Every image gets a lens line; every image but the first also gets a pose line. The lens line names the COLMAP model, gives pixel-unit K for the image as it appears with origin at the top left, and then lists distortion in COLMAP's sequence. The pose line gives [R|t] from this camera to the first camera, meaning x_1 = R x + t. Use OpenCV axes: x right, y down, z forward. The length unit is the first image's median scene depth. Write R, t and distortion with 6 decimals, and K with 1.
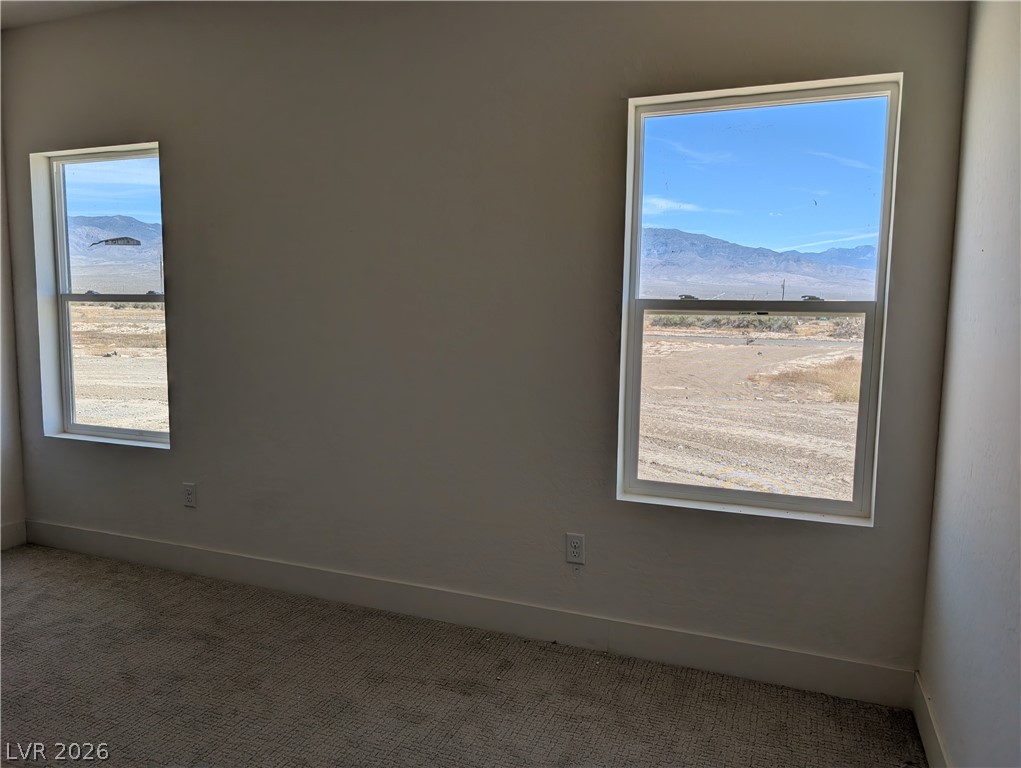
lens RADIAL K [[714.9, 0, 500.7], [0, 714.9, 389.4], [0, 0, 1]] dist [-0.000636, -0.020714]
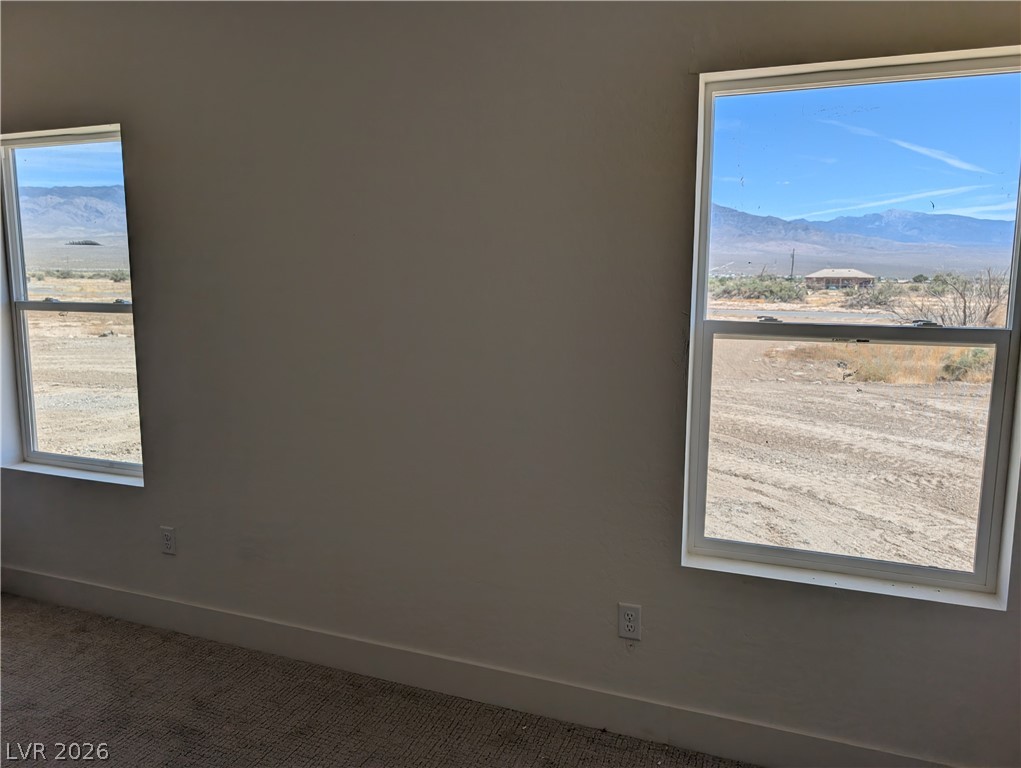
lens RADIAL K [[714.9, 0, 521.6], [0, 714.9, 378.4], [0, 0, 1]] dist [-0.000636, -0.020714]
pose [[0.999811, -0.007256, 0.018062, -0.026410], [0.006756, 0.999596, 0.027614, -0.064803], [-0.018255, -0.027487, 0.999455, 0.142490]]
